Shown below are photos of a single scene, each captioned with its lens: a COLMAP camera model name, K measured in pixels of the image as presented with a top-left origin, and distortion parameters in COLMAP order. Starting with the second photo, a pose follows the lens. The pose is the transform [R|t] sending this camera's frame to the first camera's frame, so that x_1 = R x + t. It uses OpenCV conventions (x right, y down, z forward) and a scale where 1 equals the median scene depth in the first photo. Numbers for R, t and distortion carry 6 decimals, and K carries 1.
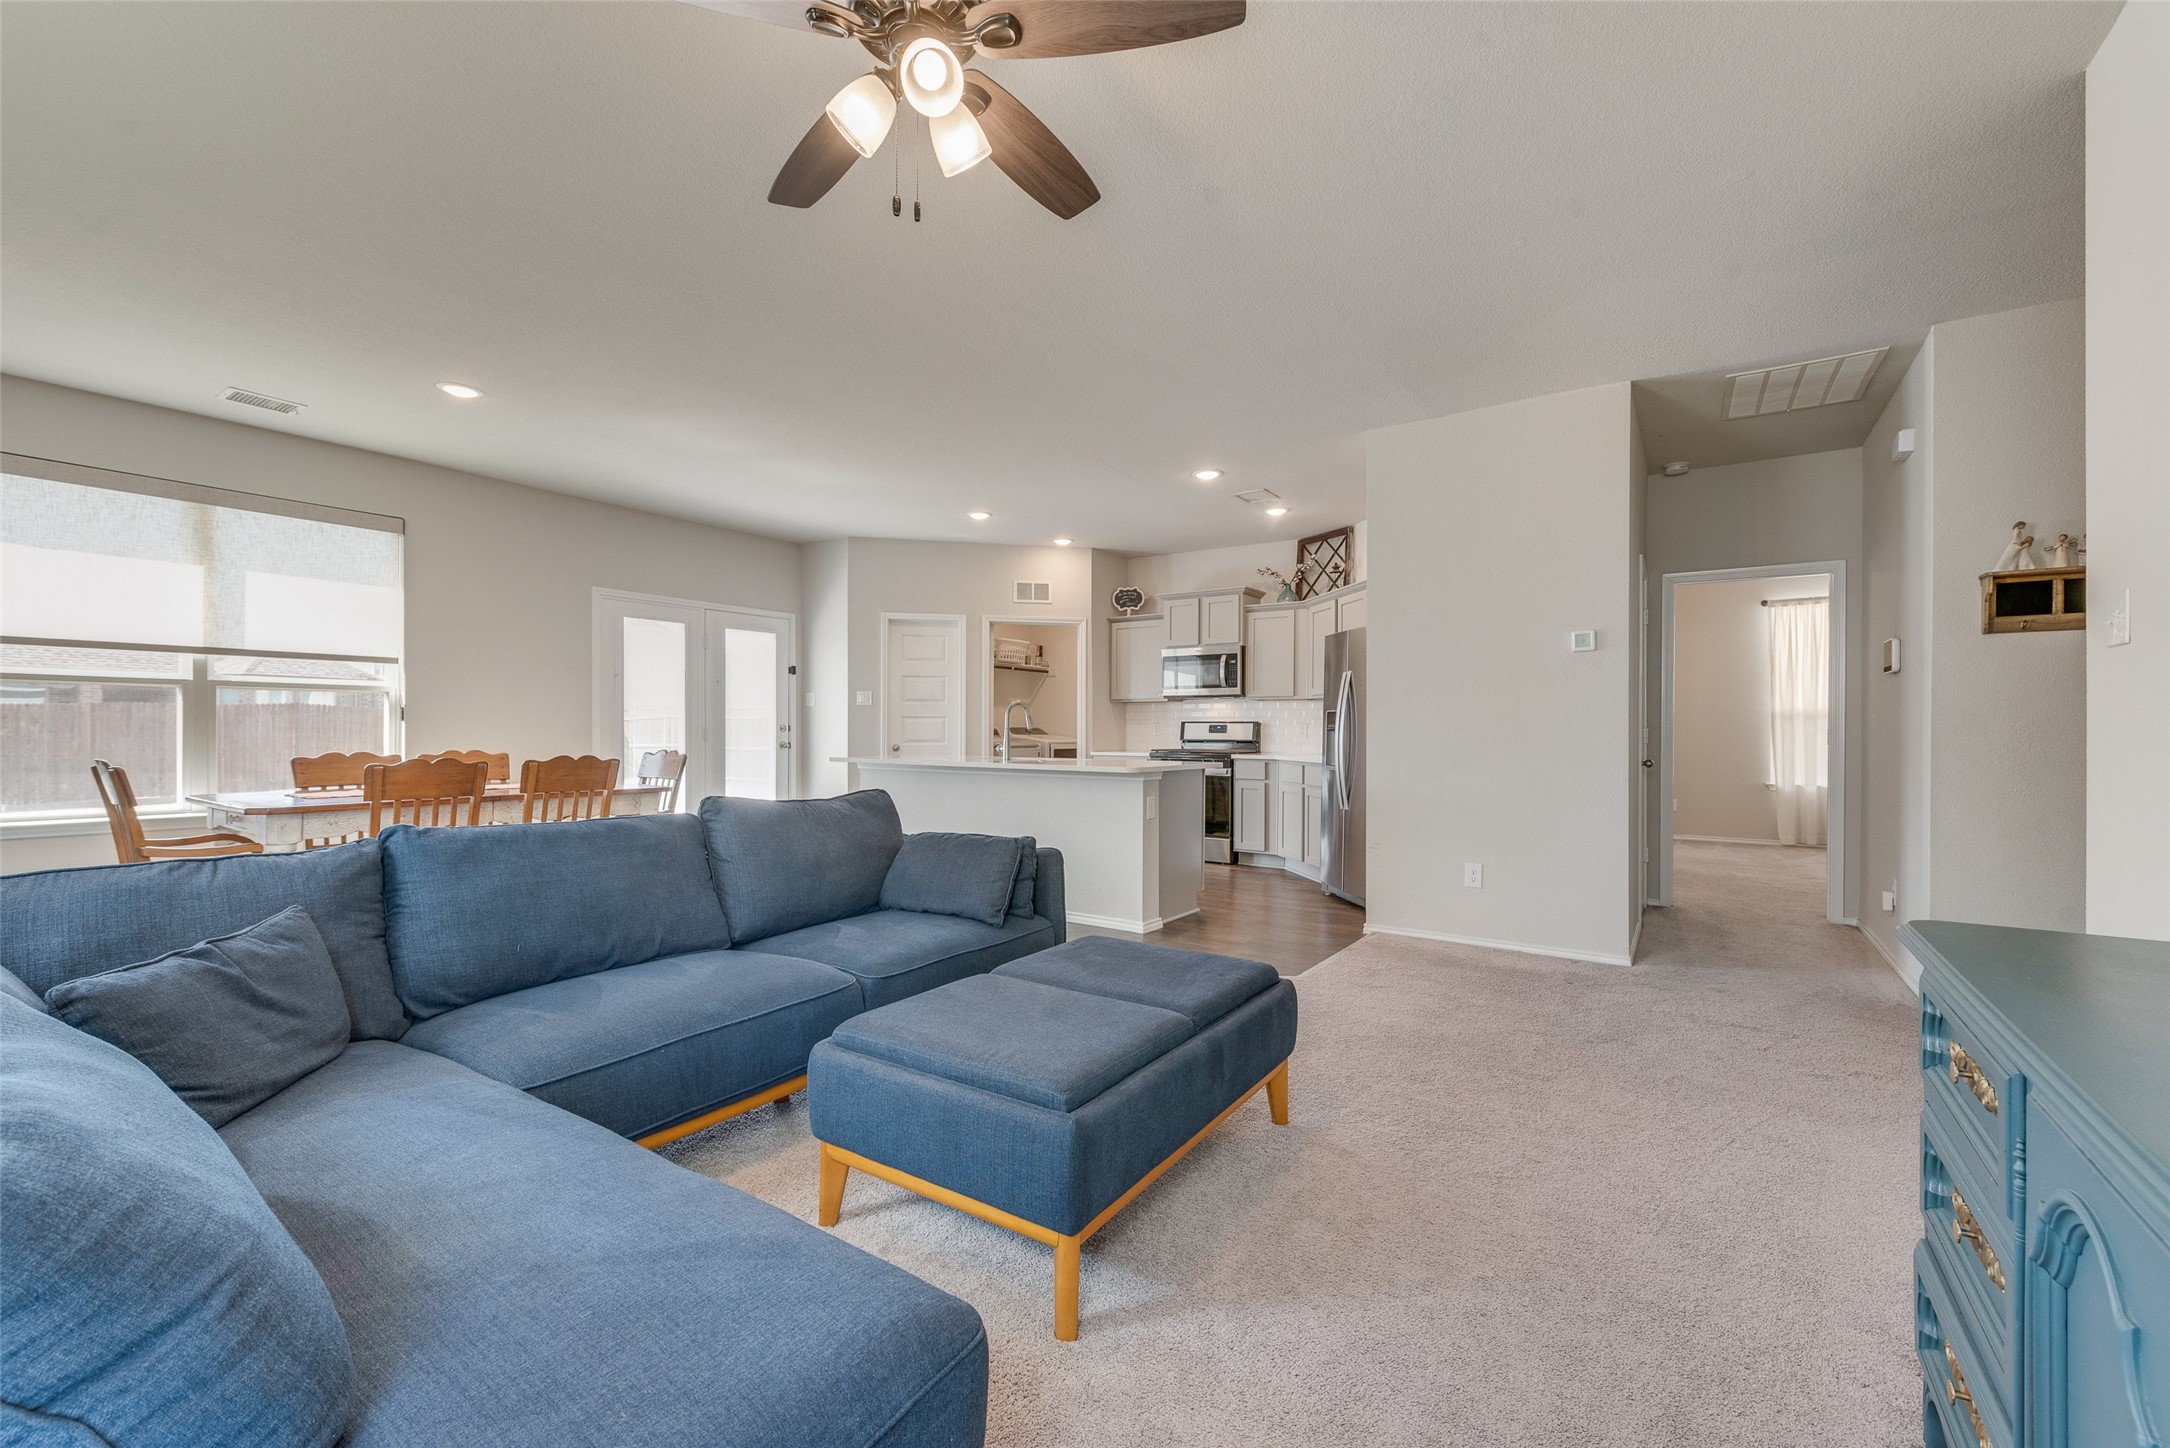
lens RADIAL K [[898.8, 0, 1076.0], [0, 898.8, 724.9], [0, 0, 1]] dist [0.007639, -0.000574]
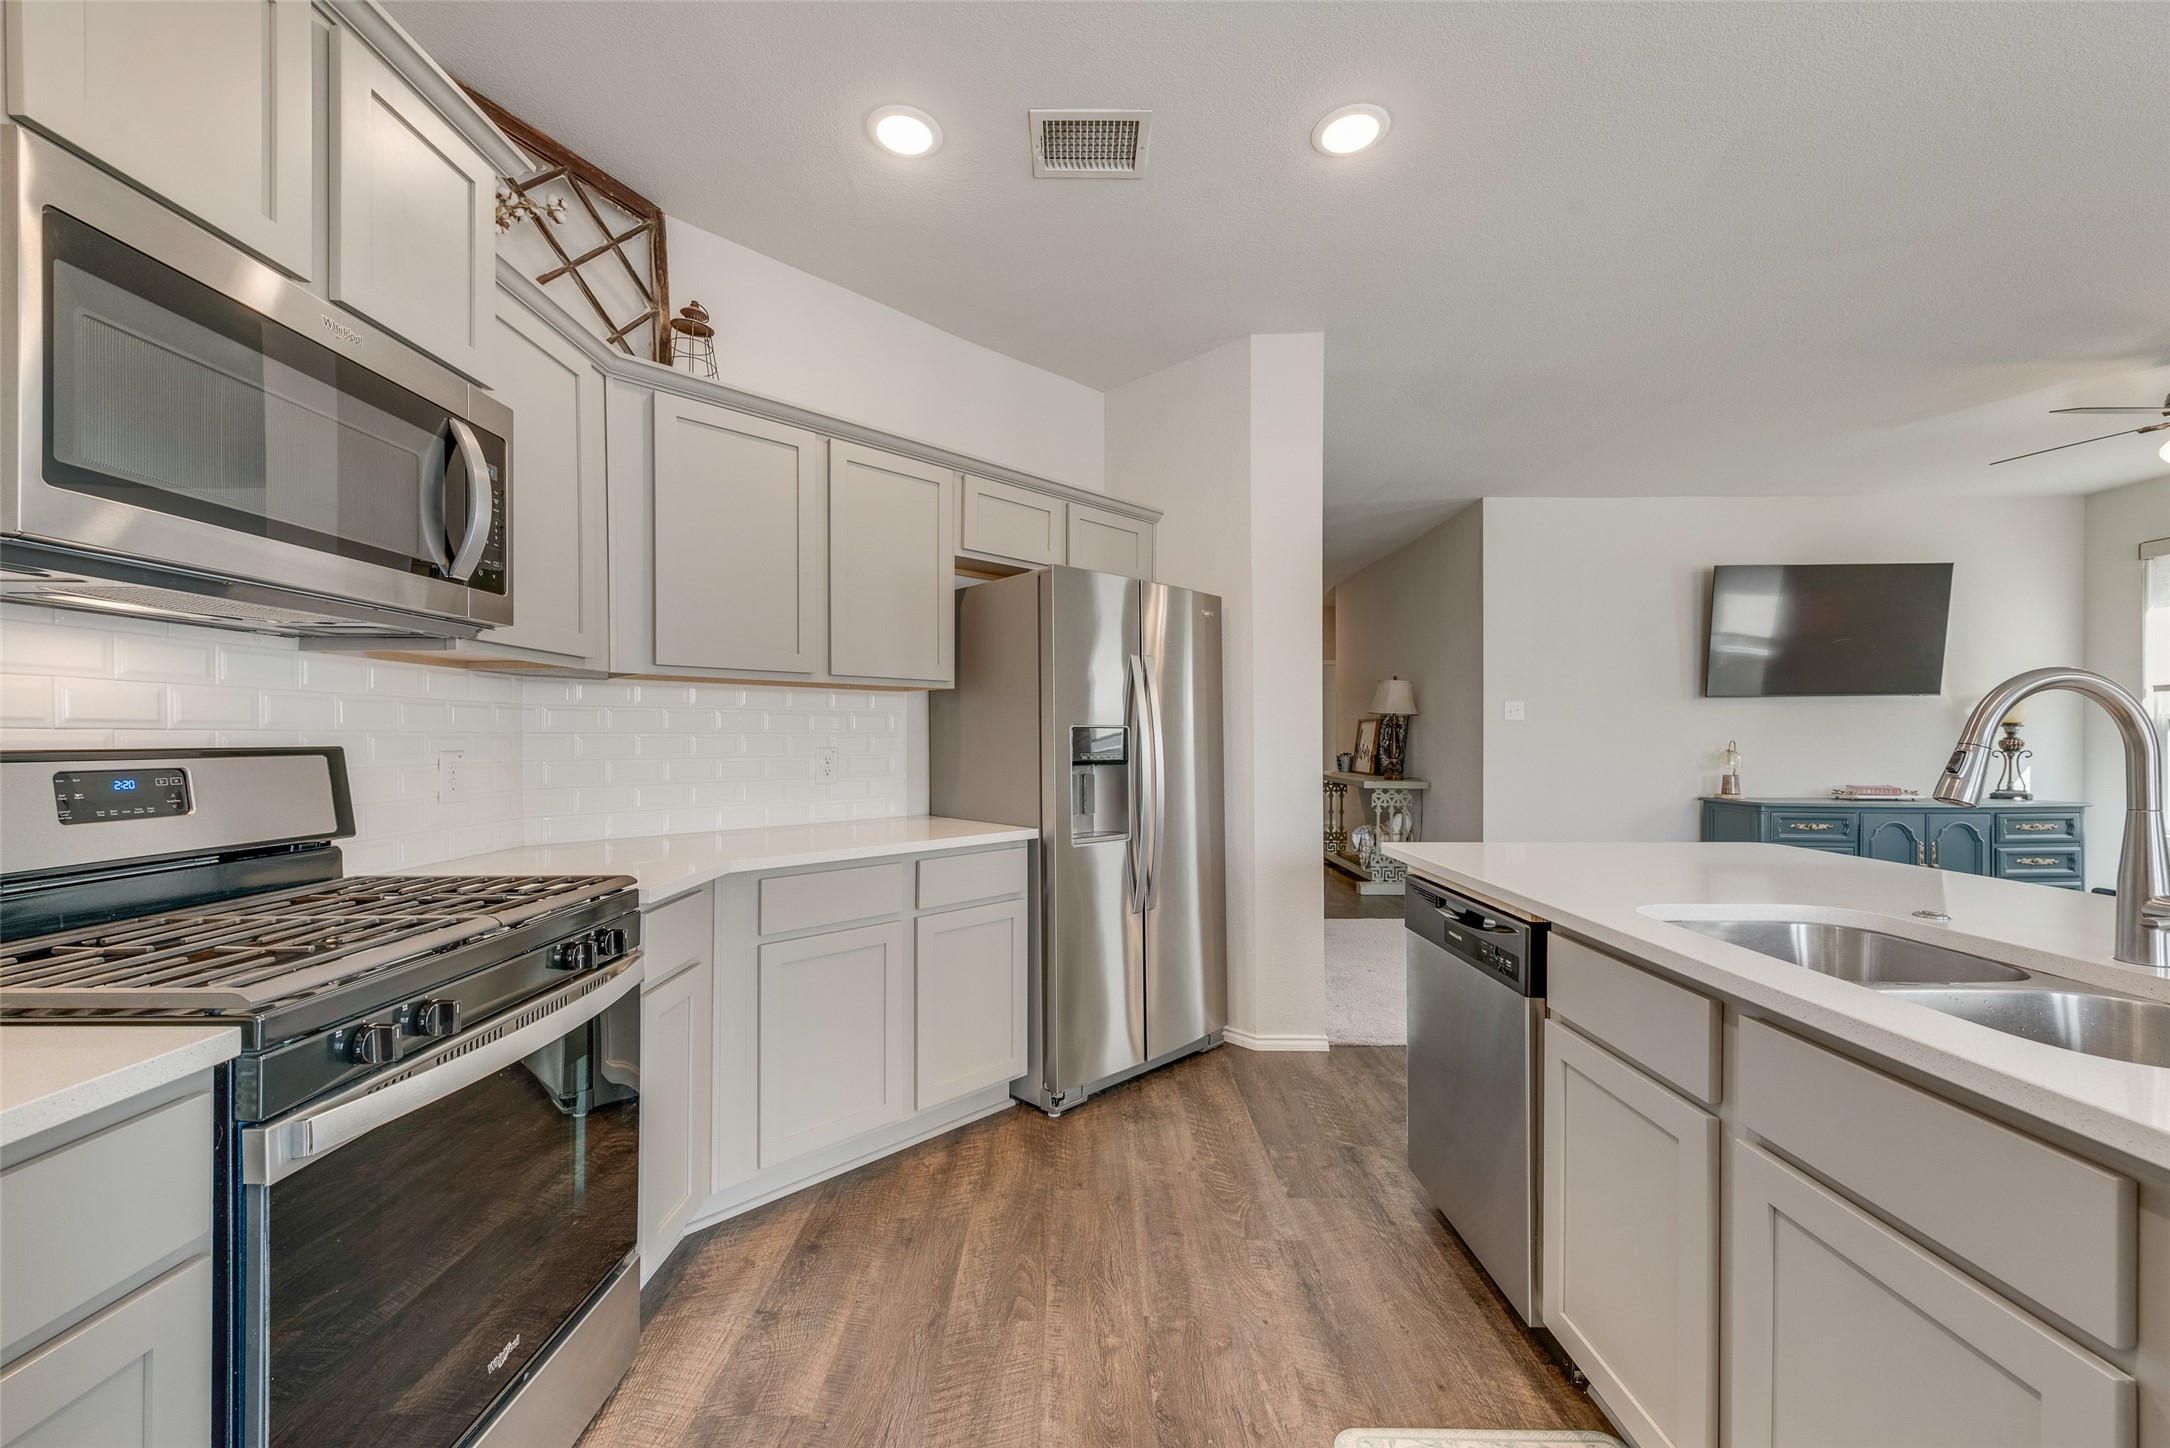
lens RADIAL K [[851.3, 0, 1077.6], [0, 851.3, 735.1], [0, 0, 1]] dist [0.015660, -0.003648]
pose [[-0.574094, -0.004046, 0.818779, -0.072008], [-0.008399, 0.999964, -0.000948, -0.008023], [-0.818746, -0.007421, -0.574108, 0.971577]]
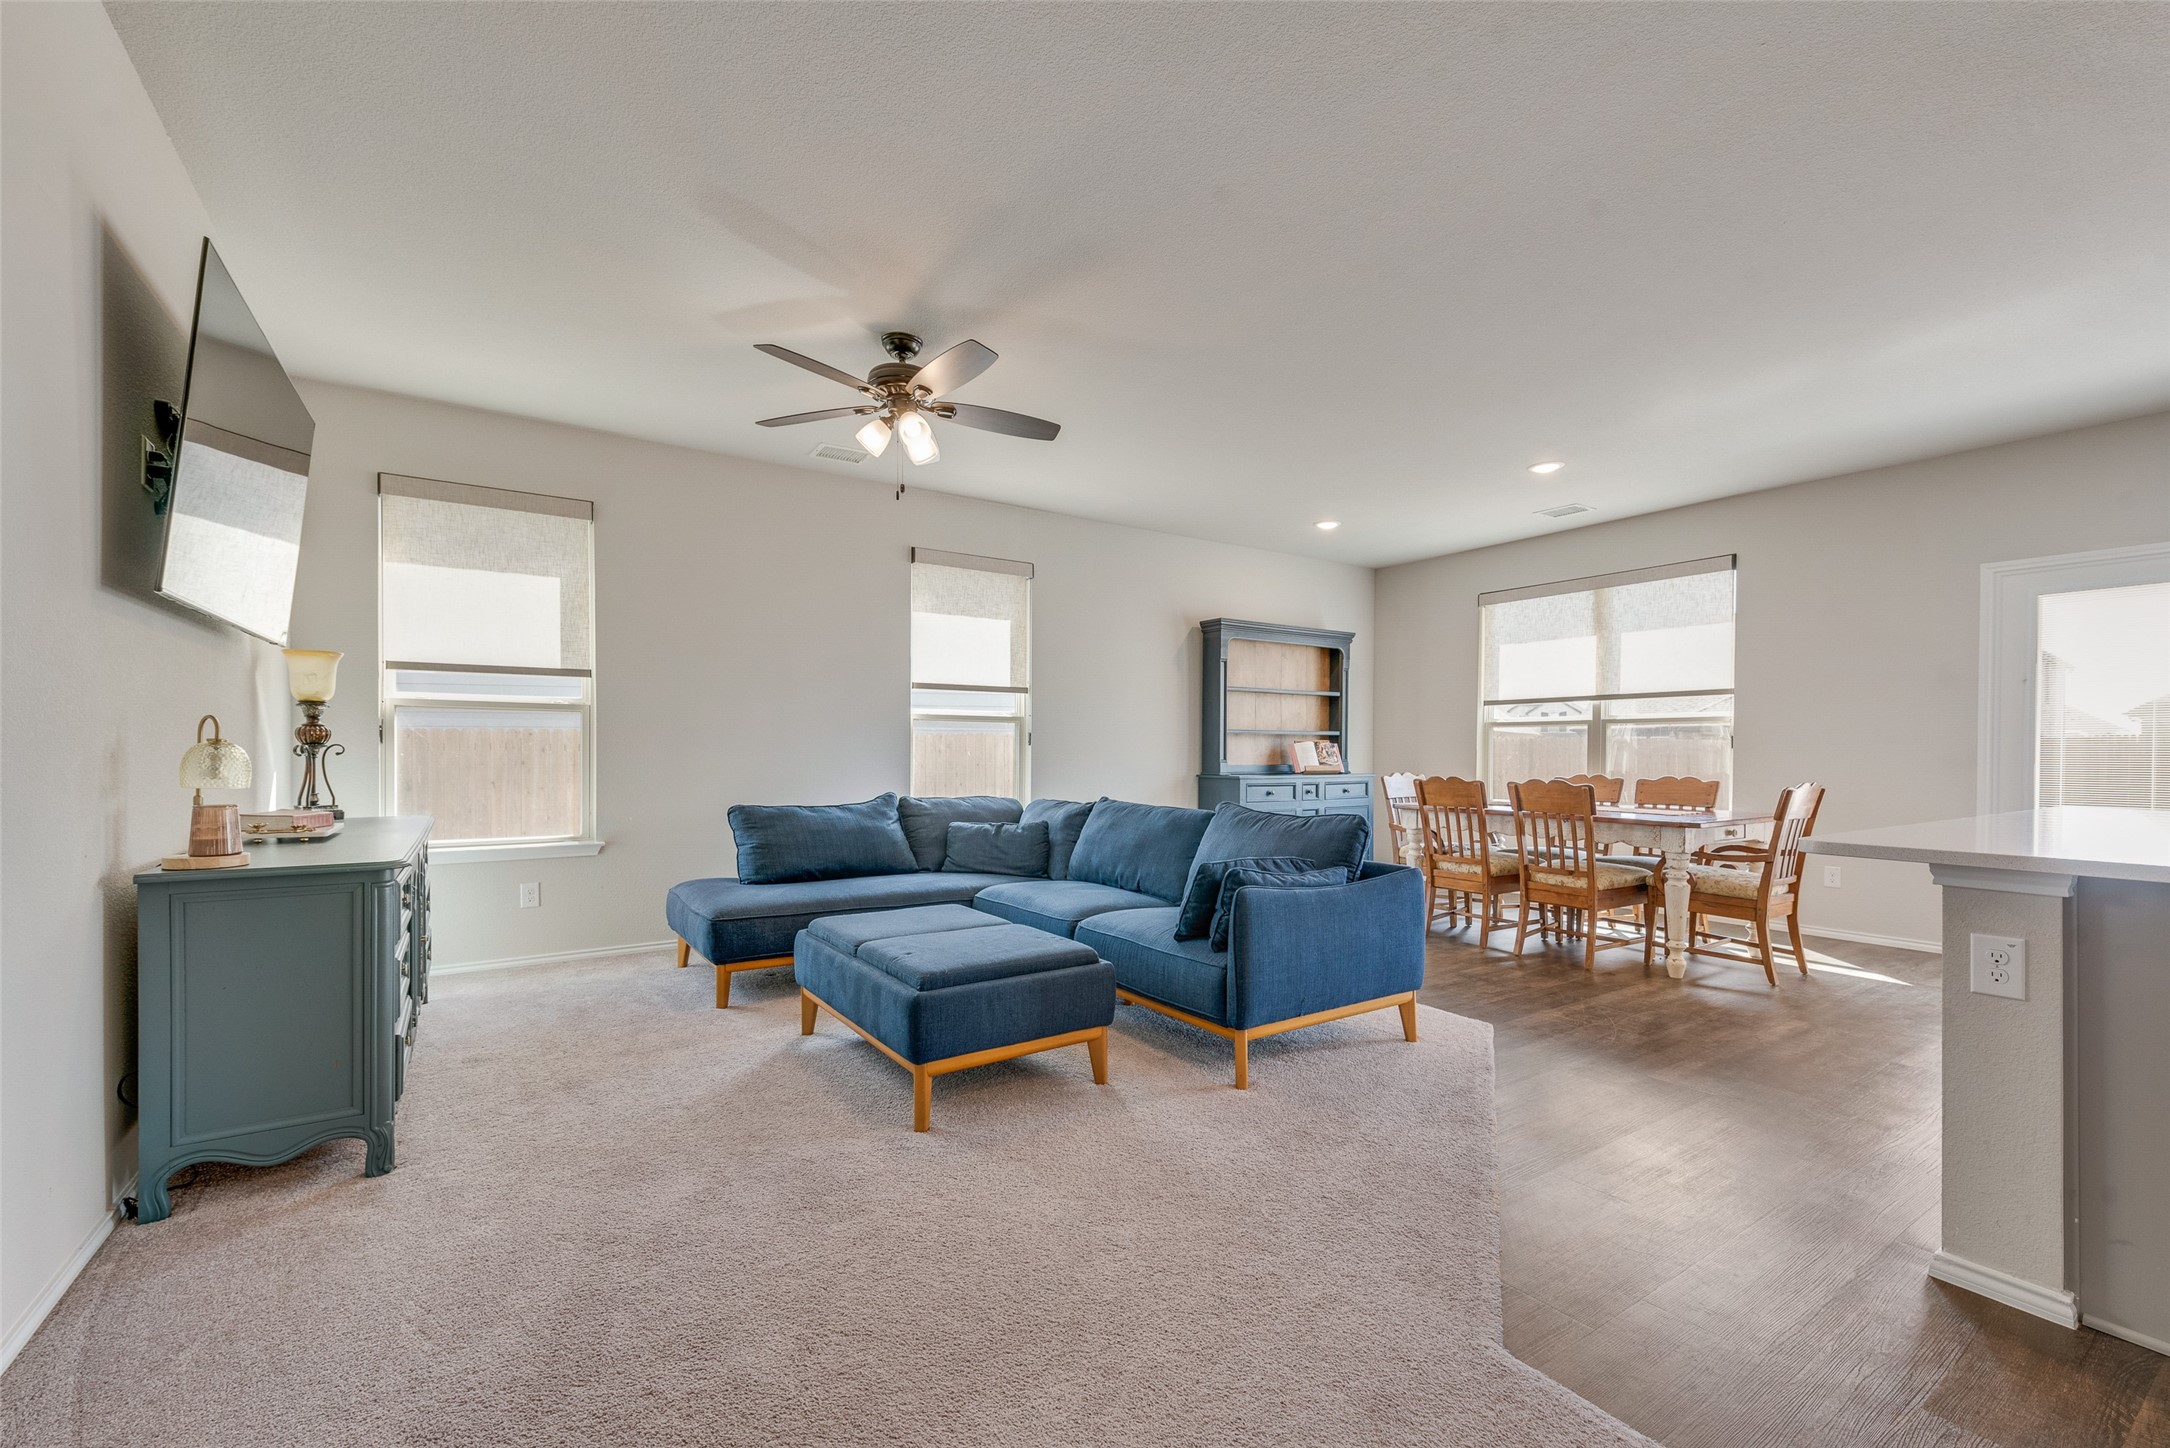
lens RADIAL K [[935.8, 0, 1126.1], [0, 935.8, 757.9], [0, 0, 1]] dist [0.016825, -0.000098]
pose [[-0.316383, -0.000689, -0.948631, 0.379940], [0.003933, 0.999990, -0.002038, 0.004858], [0.948623, -0.004376, -0.316377, 0.499717]]
